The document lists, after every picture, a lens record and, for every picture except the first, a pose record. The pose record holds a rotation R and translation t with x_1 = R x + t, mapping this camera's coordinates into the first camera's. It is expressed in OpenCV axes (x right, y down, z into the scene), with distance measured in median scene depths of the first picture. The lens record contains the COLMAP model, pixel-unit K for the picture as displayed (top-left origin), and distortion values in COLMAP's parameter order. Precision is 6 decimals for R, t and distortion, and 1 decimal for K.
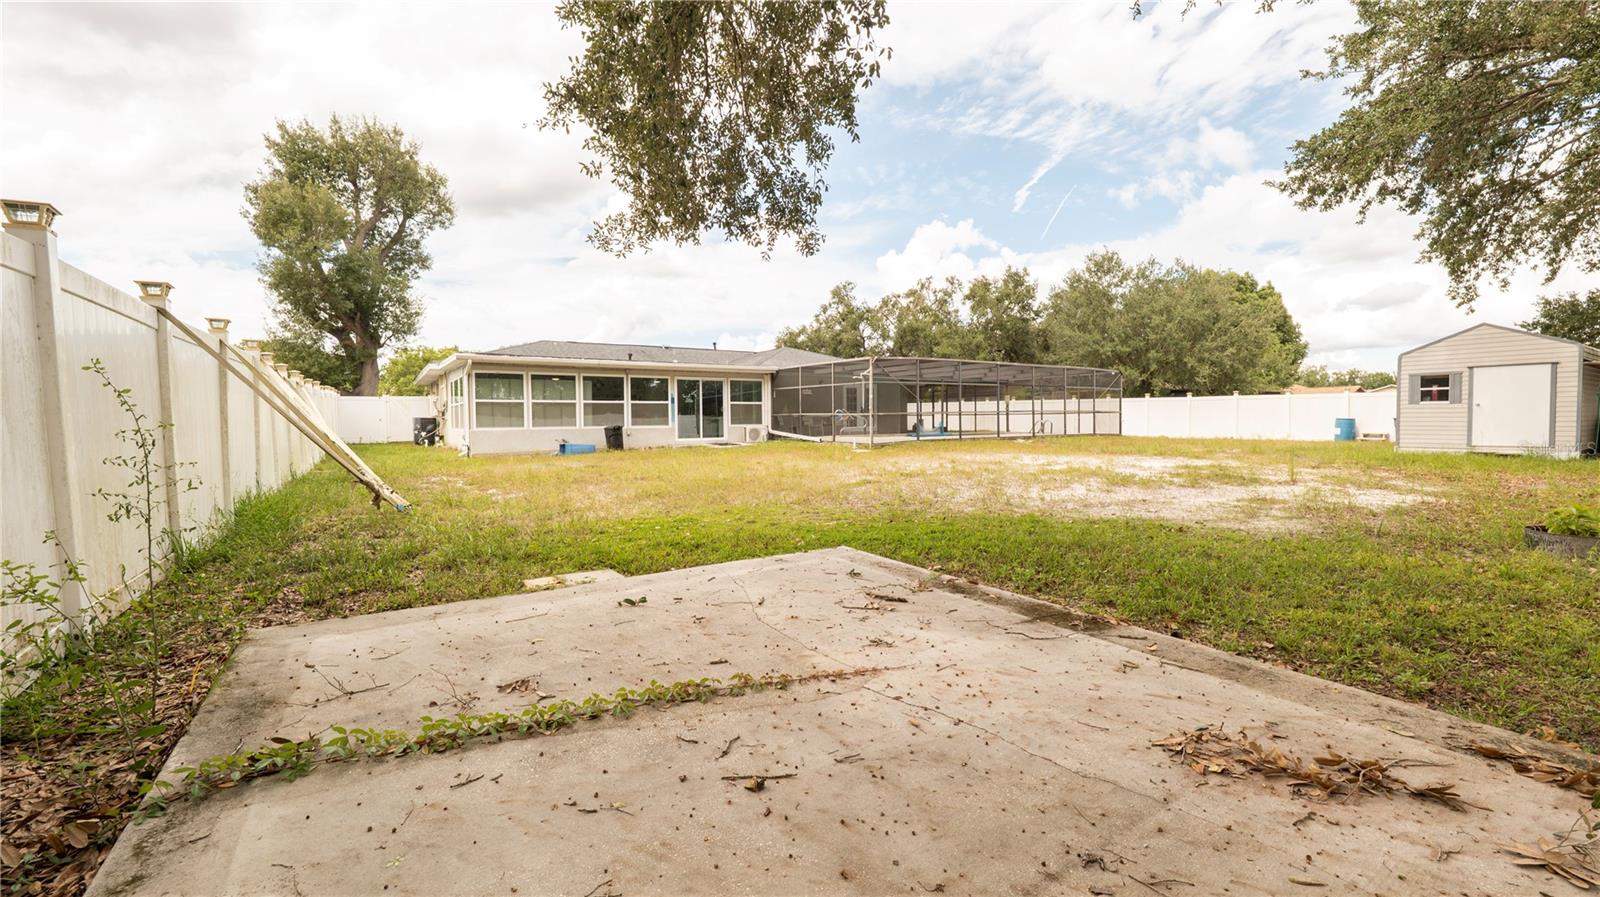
lens RADIAL K [[656.6, 0, 805.7], [0, 656.6, 442.2], [0, 0, 1]] dist [0.013568, 0.000102]
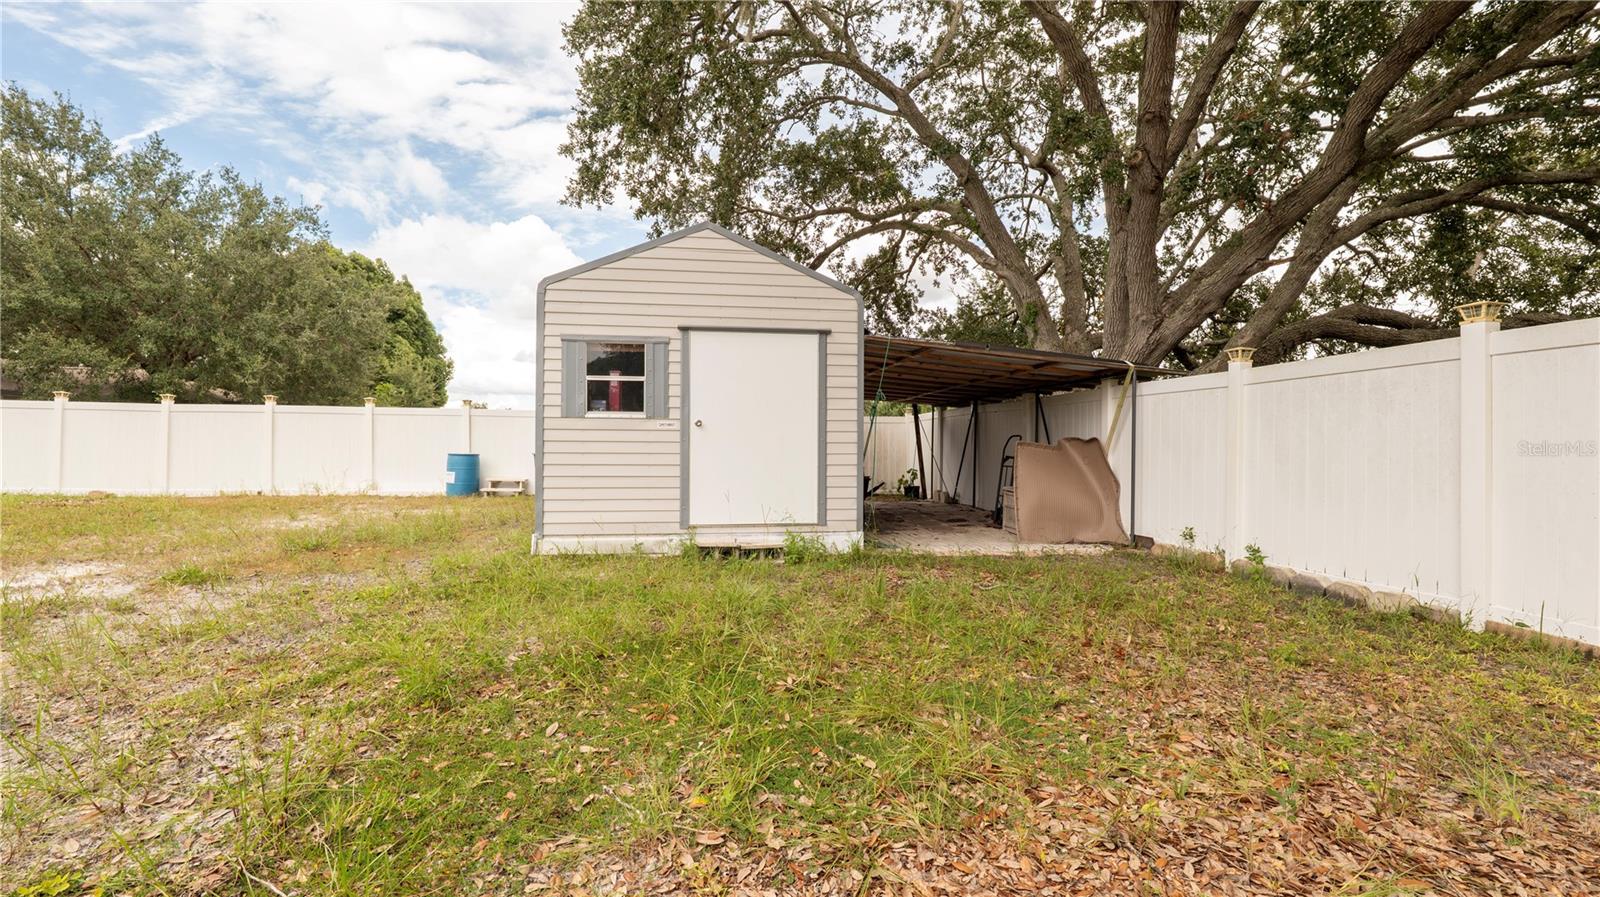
lens RADIAL K [[656.6, 0, 805.7], [0, 656.6, 442.2], [0, 0, 1]] dist [0.013568, 0.000102]
pose [[0.442601, 0.020188, 0.896492, 0.537317], [0.024344, 0.999108, -0.034518, -0.023270], [-0.896388, 0.037102, 0.441714, 0.602201]]
